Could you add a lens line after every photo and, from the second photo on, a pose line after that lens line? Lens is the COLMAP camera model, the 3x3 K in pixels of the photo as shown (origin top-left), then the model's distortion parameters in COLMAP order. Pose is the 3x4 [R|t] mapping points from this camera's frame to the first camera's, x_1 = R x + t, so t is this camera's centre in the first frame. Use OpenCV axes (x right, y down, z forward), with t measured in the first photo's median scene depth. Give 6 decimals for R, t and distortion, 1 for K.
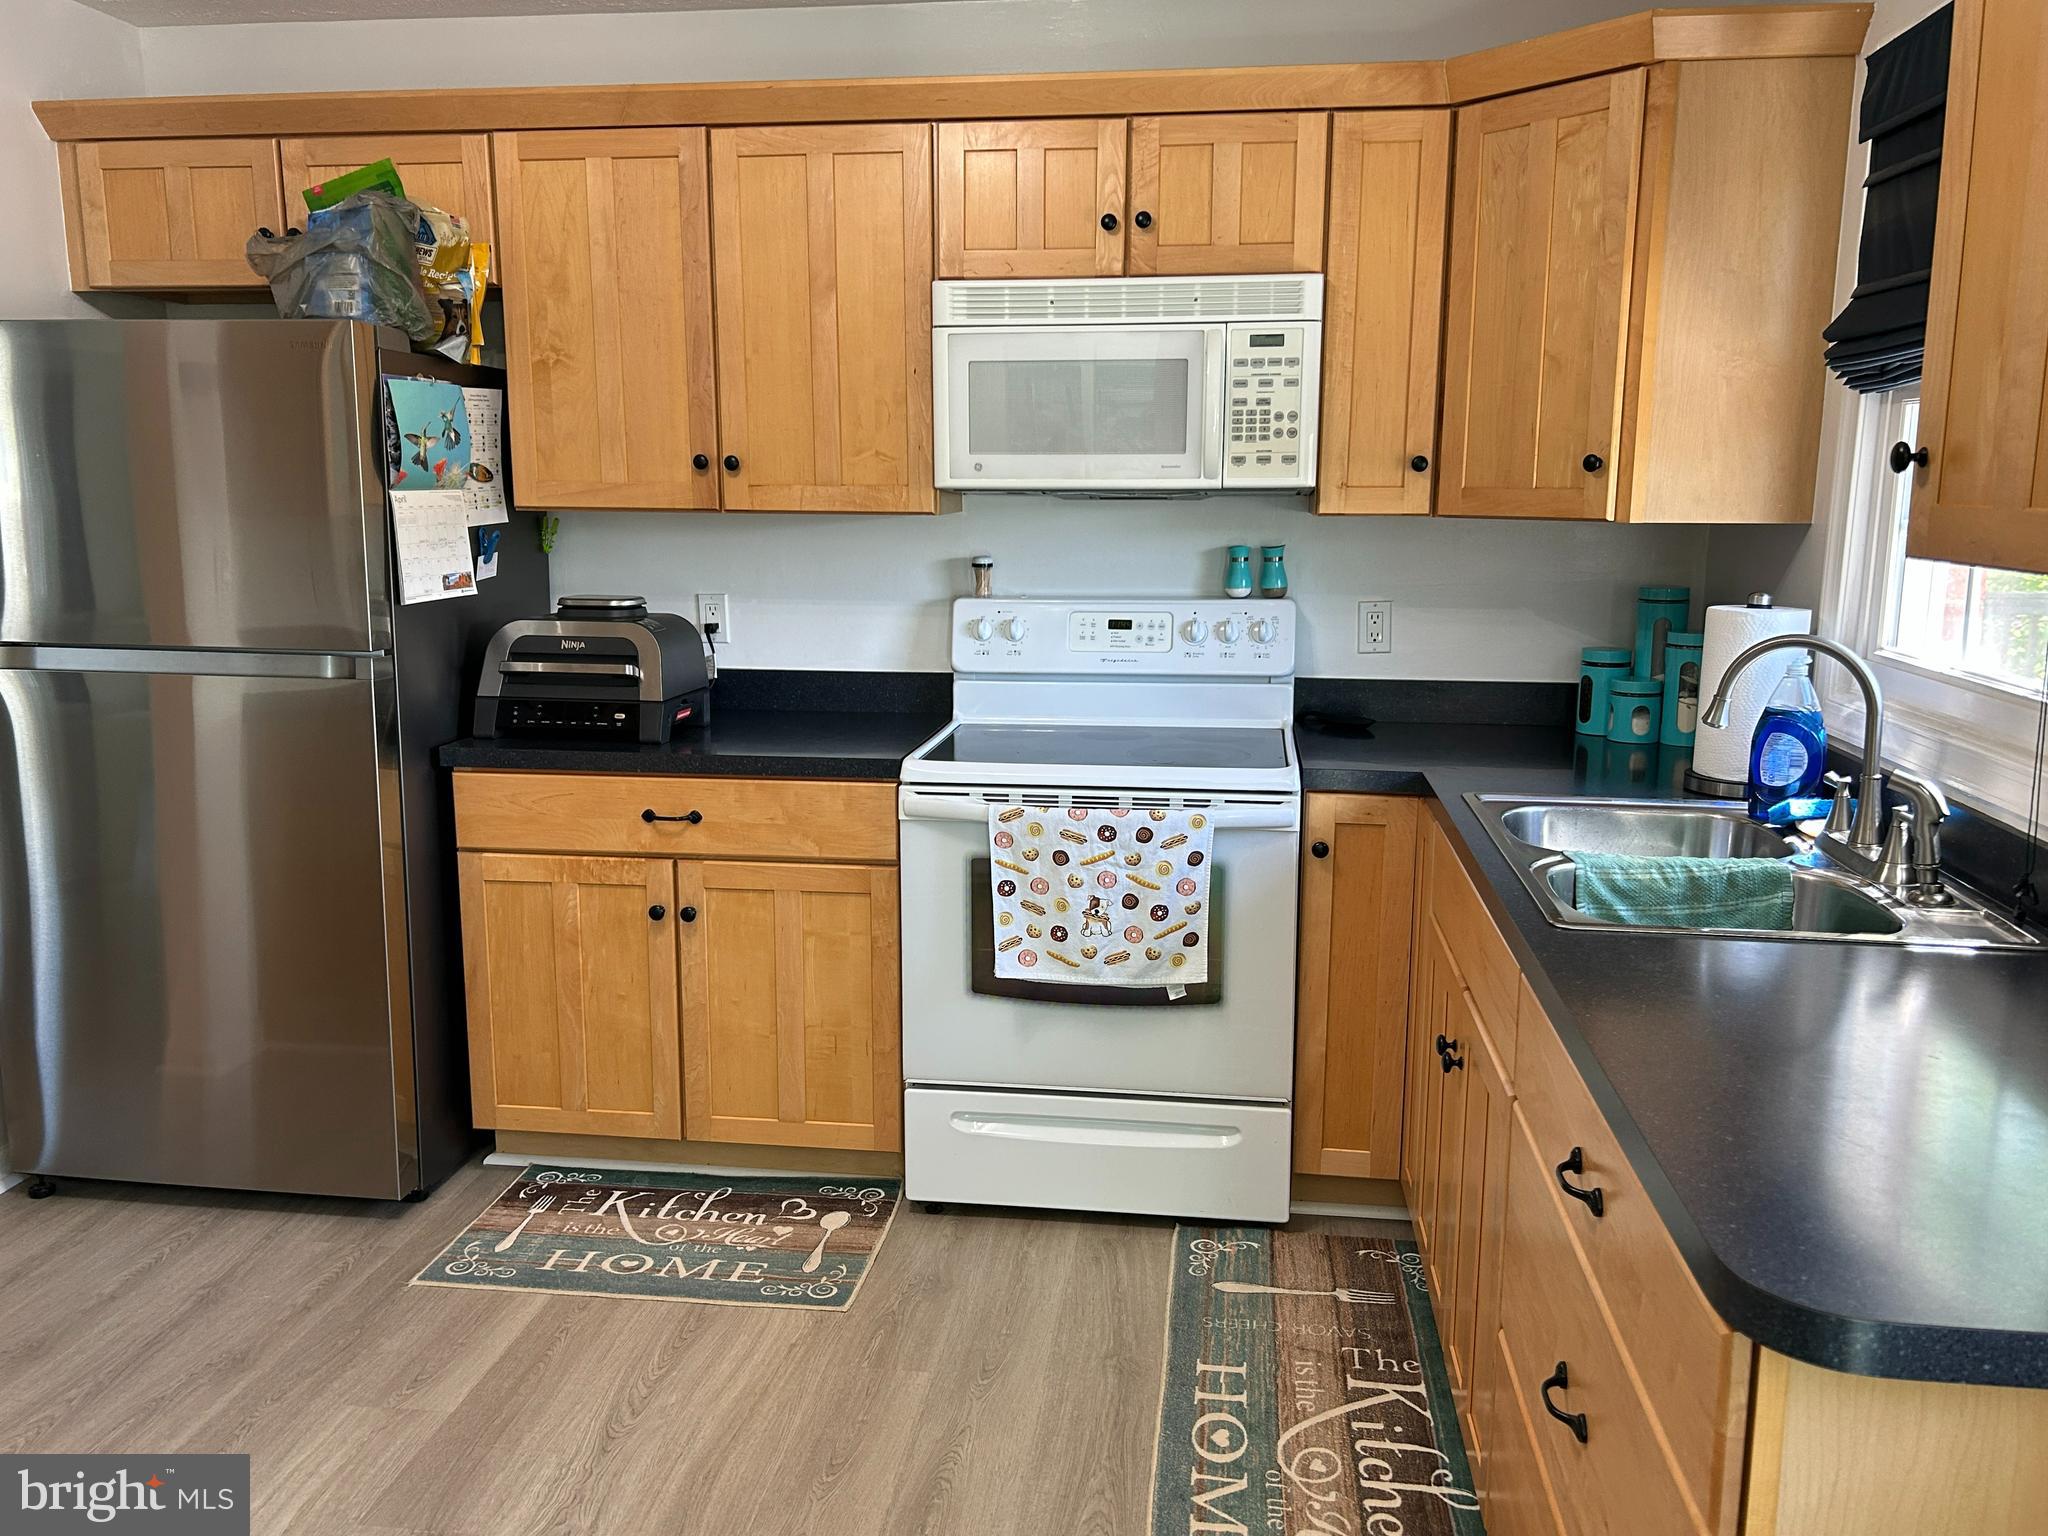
lens RADIAL K [[1604.8, 0, 1021.9], [0, 1604.8, 767.5], [0, 0, 1]] dist [0.062631, -0.067431]
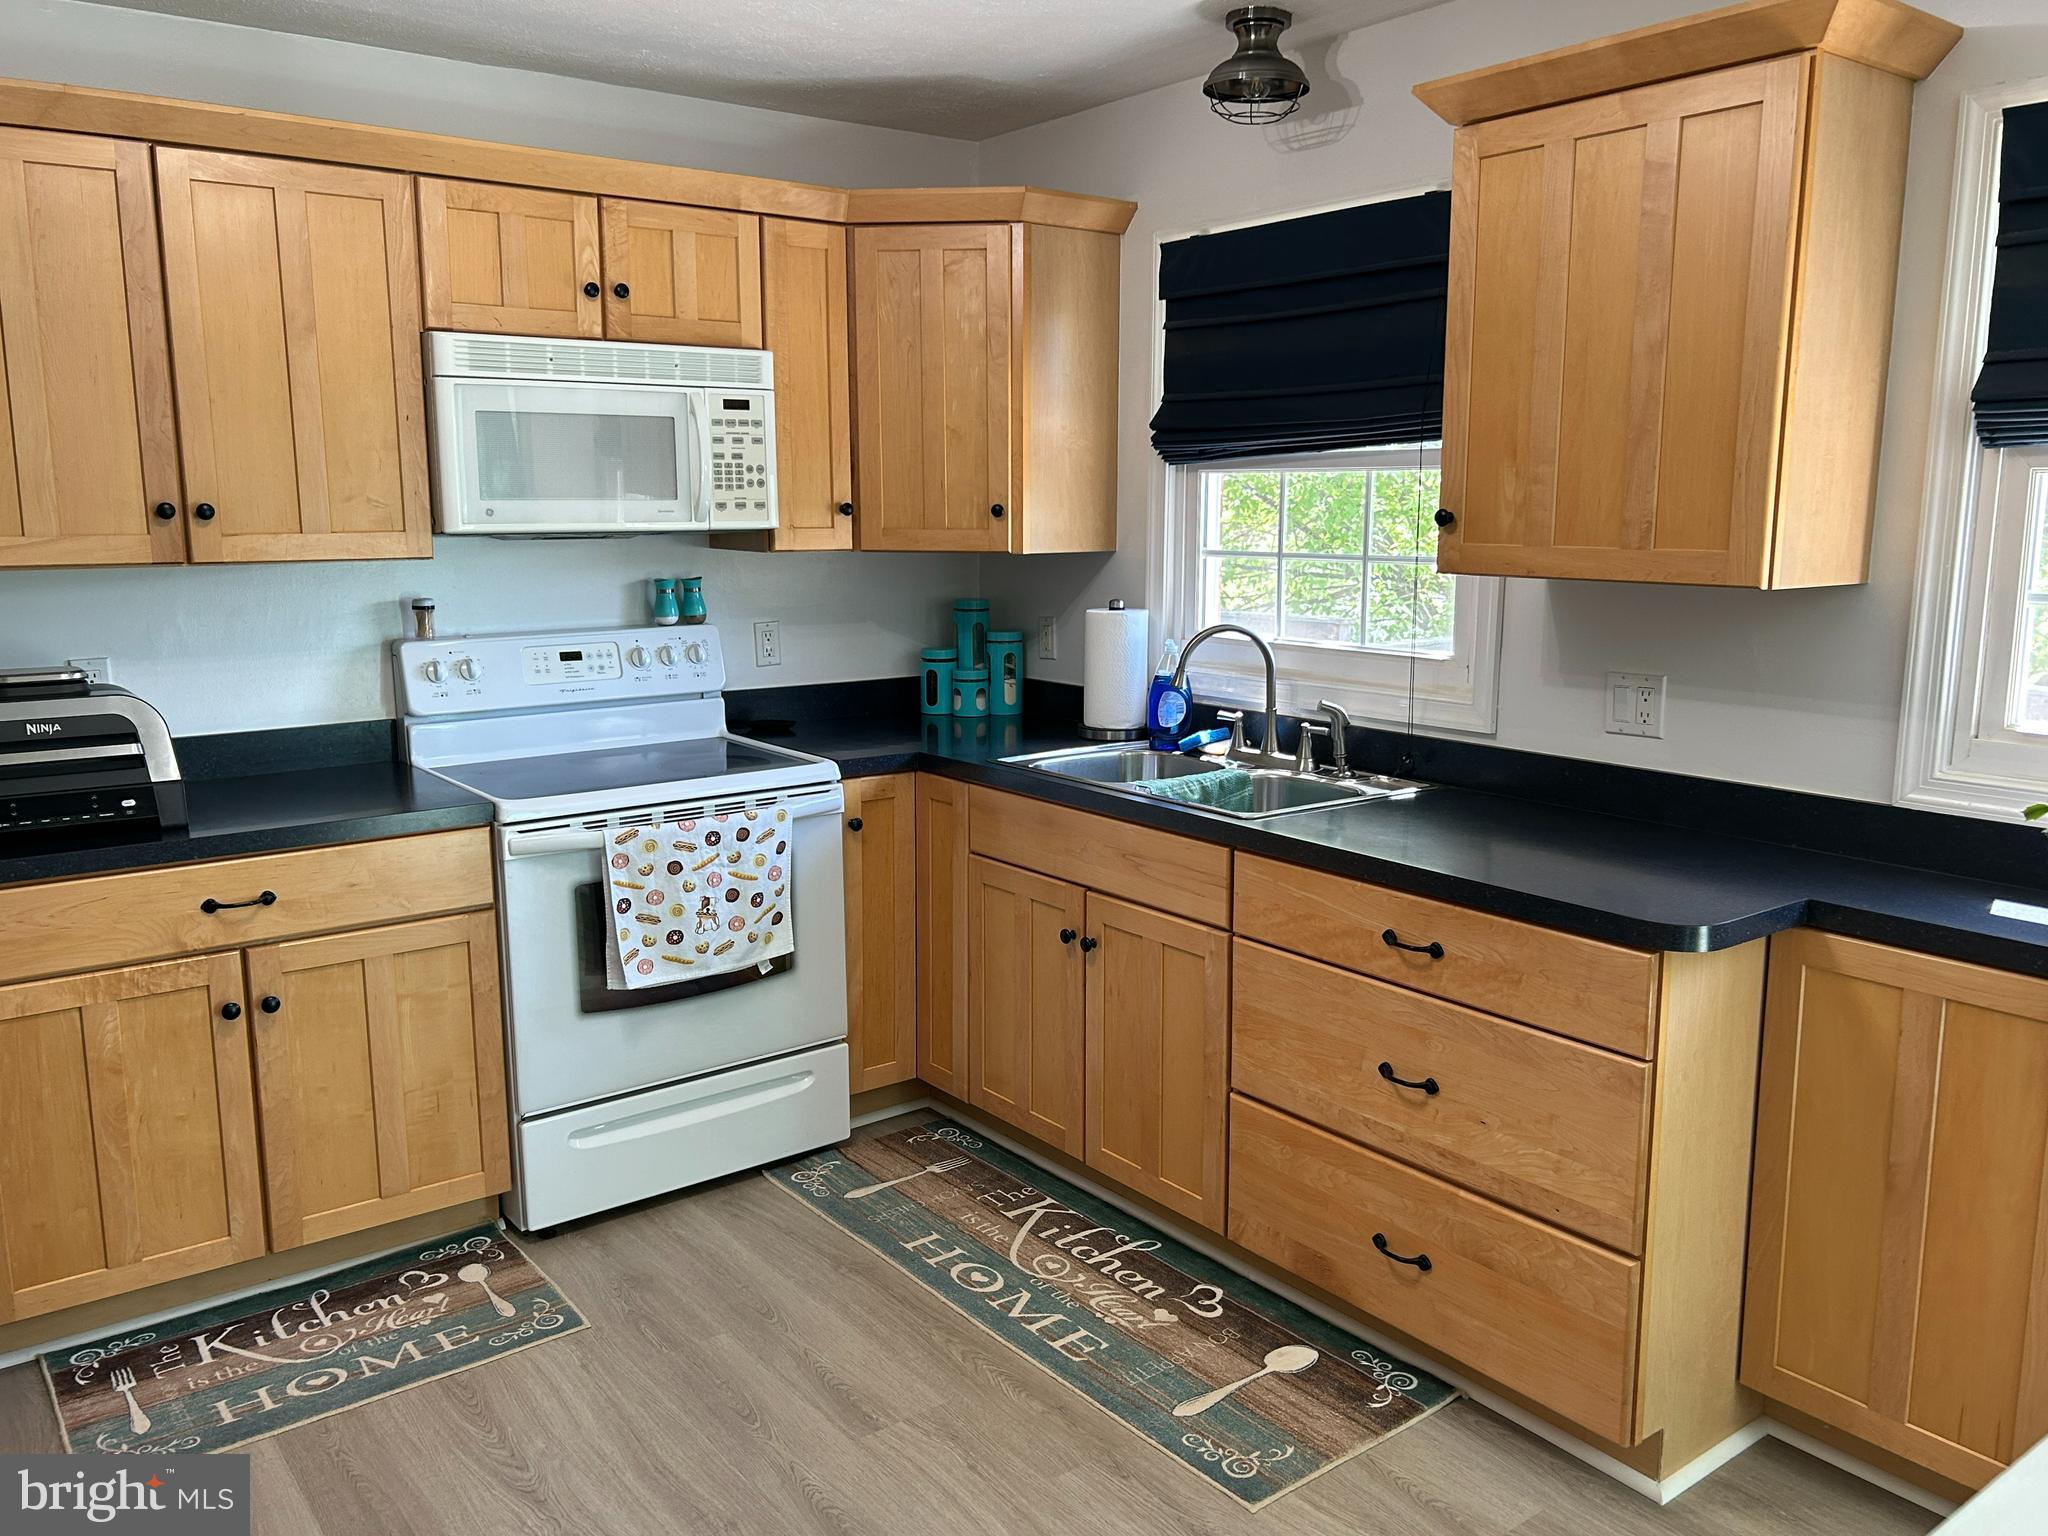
lens RADIAL K [[1604.8, 0, 1034.1], [0, 1604.8, 766.2], [0, 0, 1]] dist [0.062631, -0.067431]
pose [[0.702353, -0.123802, 0.700981, -0.548002], [0.128156, 0.990661, 0.046556, -0.031560], [-0.700198, 0.057136, 0.711659, 0.031449]]
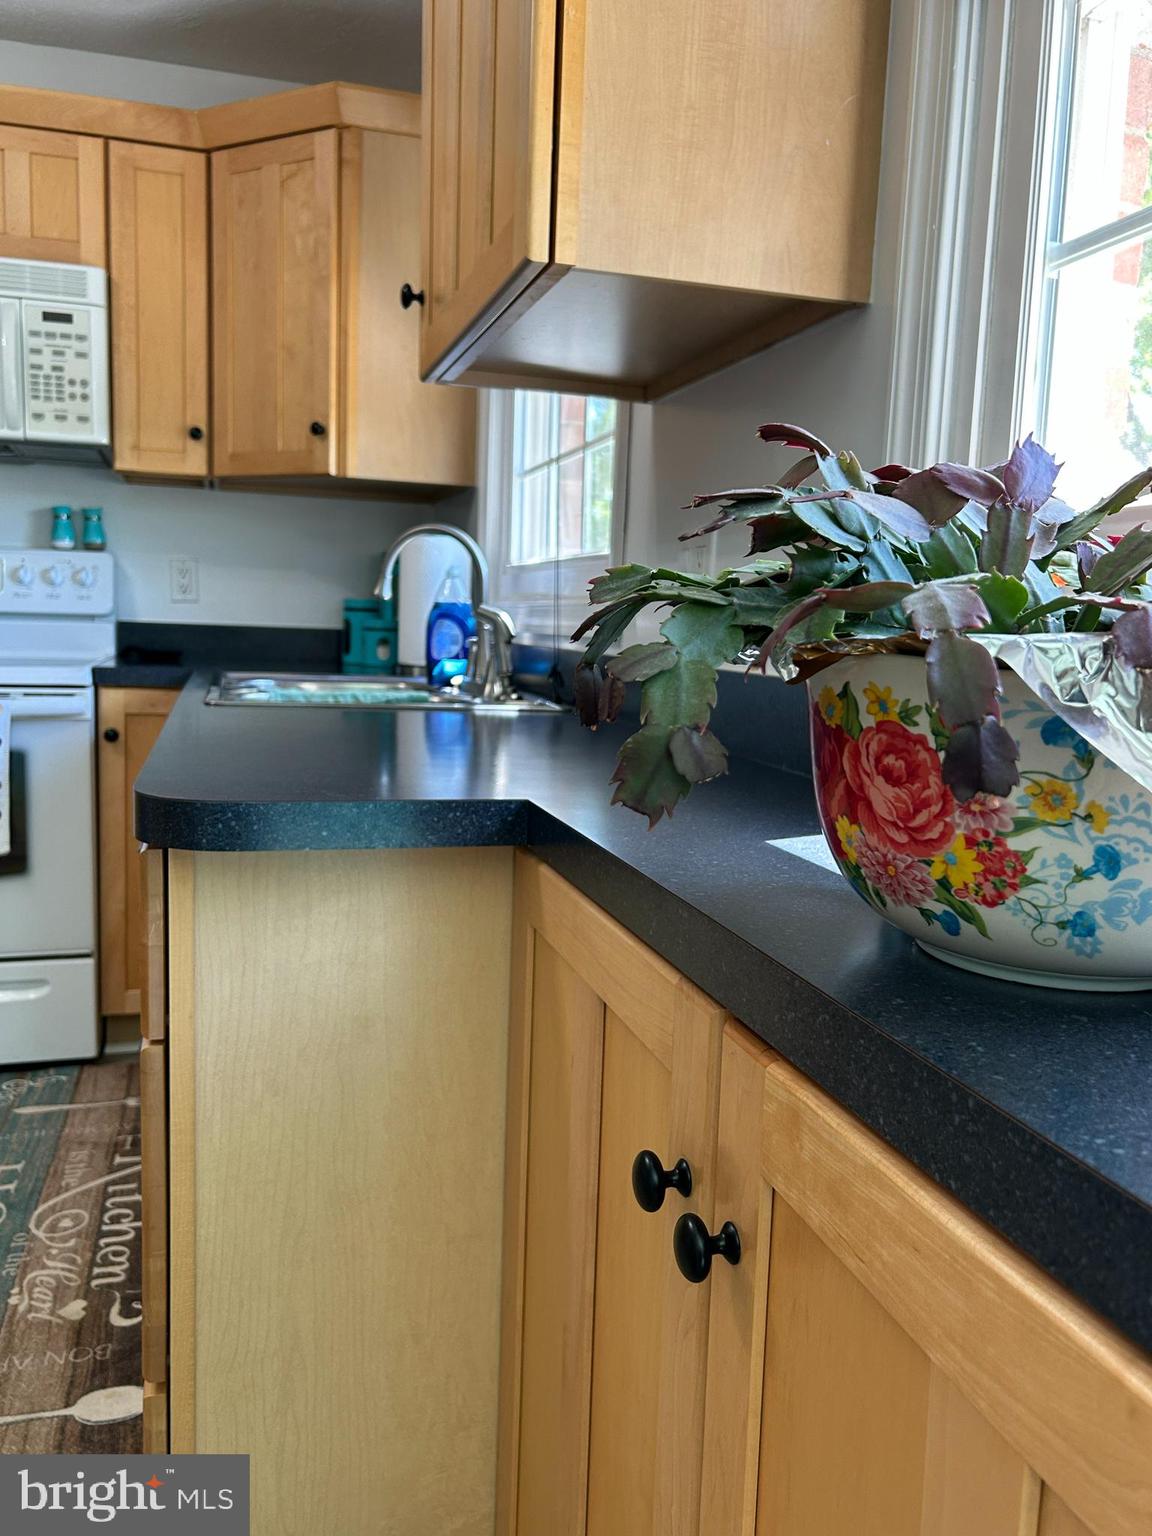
lens RADIAL K [[1203.6, 0, 579.0], [0, 1203.6, 773.0], [0, 0, 1]] dist [0.062631, -0.067431]
pose [[0.915964, -0.021492, 0.400685, 0.136214], [0.039773, 0.998510, -0.037362, 0.122066], [-0.399285, 0.050158, 0.915454, 0.033794]]
